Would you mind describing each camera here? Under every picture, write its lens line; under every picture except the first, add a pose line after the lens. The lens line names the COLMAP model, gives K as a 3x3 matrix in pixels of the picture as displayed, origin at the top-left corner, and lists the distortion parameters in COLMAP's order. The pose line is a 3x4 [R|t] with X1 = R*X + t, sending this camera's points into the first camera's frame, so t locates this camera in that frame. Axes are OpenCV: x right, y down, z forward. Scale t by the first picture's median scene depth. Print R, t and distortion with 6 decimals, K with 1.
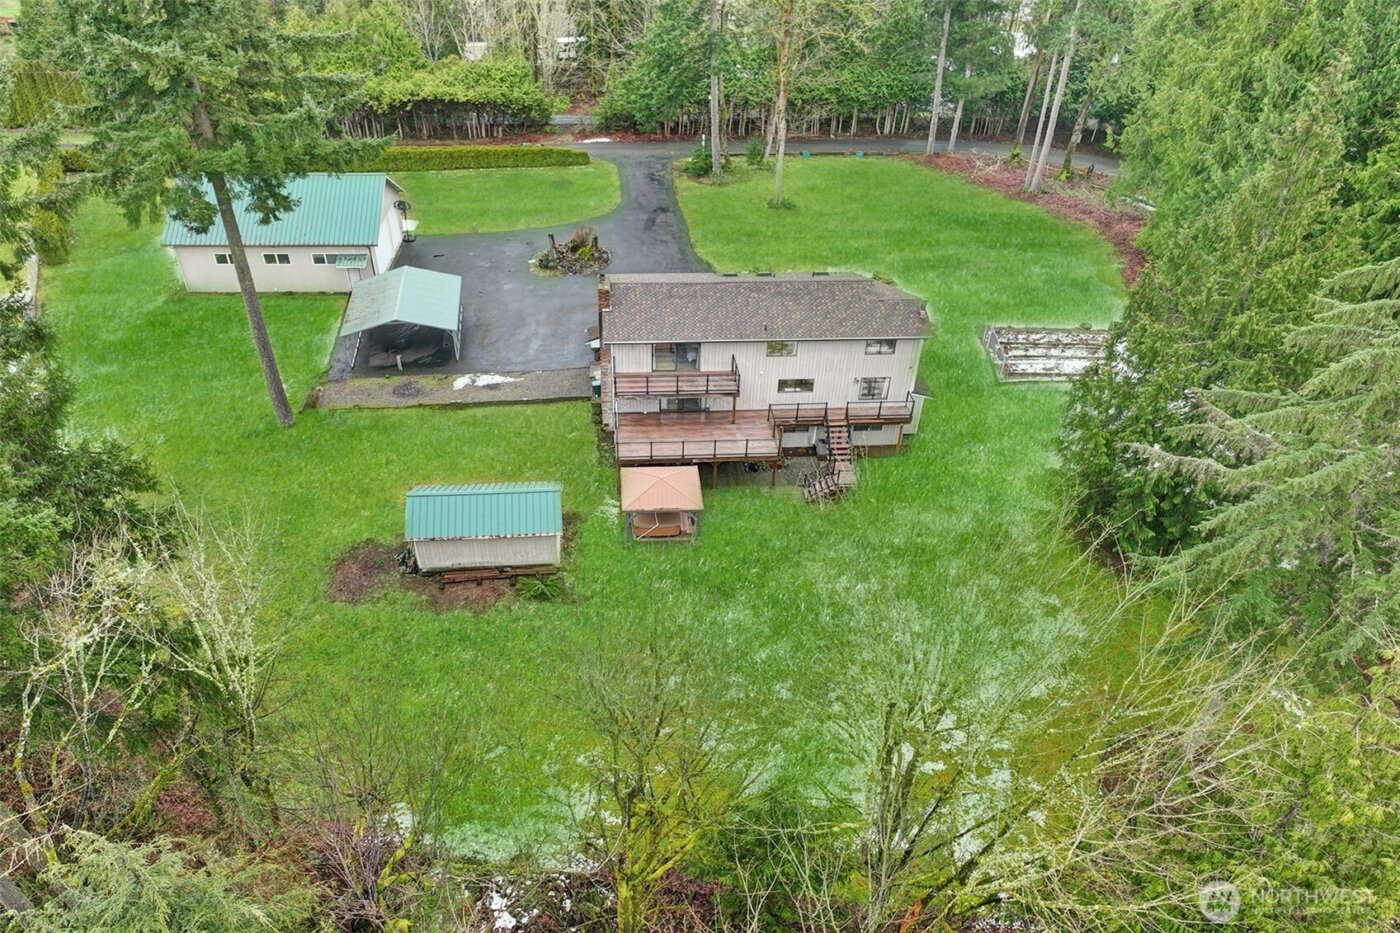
lens RADIAL K [[947.9, 0, 700.0], [0, 947.9, 466.5], [0, 0, 1]] dist [0.003607, -0.000126]
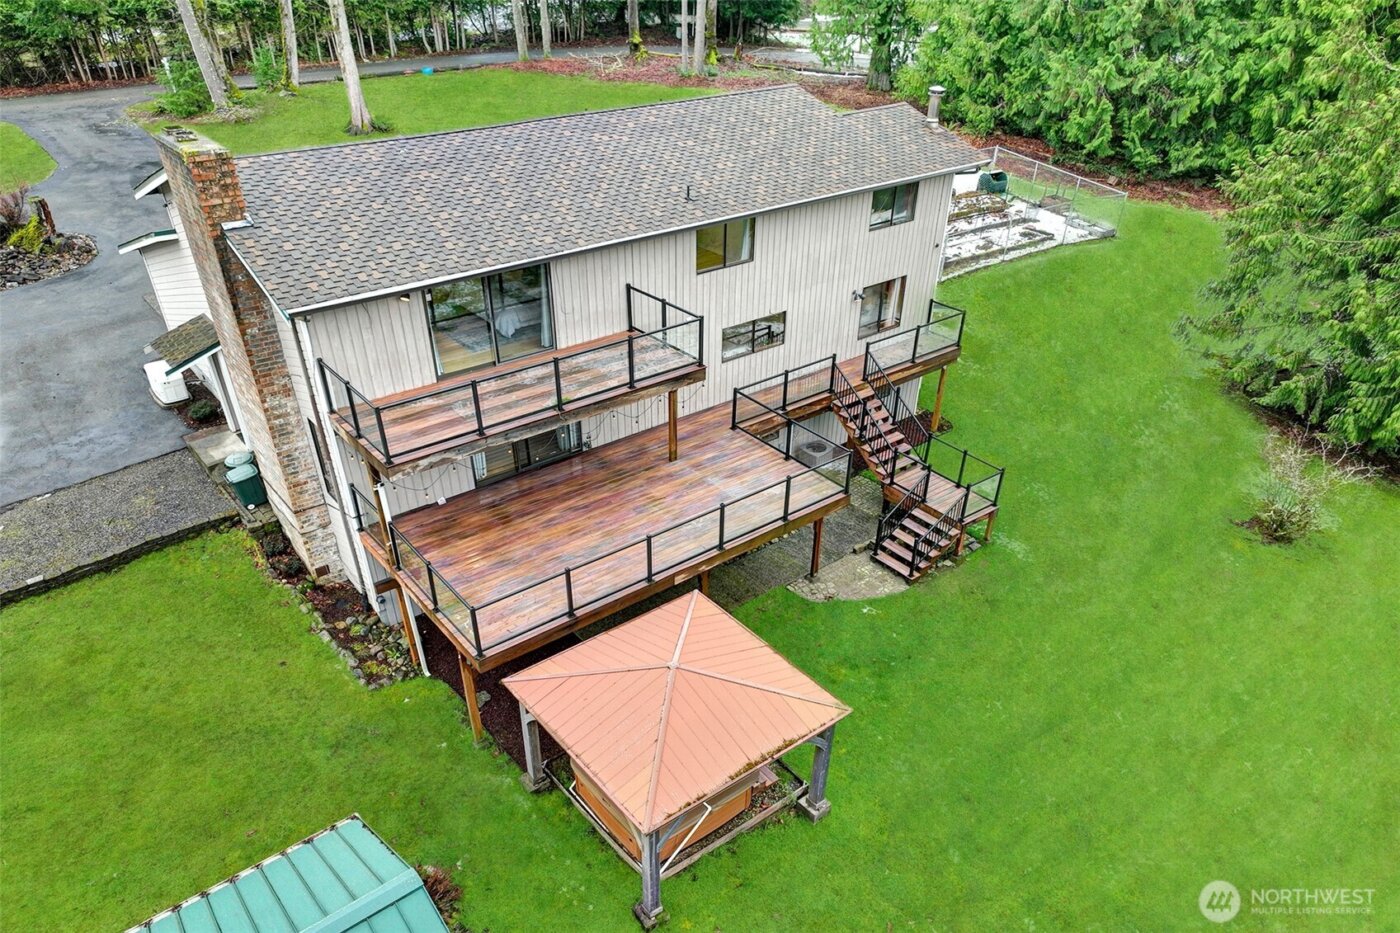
lens RADIAL K [[970.2, 0, 682.1], [0, 970.2, 497.7], [0, 0, 1]] dist [0.006797, 0.005952]
pose [[0.841079, -0.299616, 0.450351, -0.146296], [0.311104, 0.949040, 0.050370, -0.048662], [-0.442493, 0.097741, 0.891429, 0.637751]]
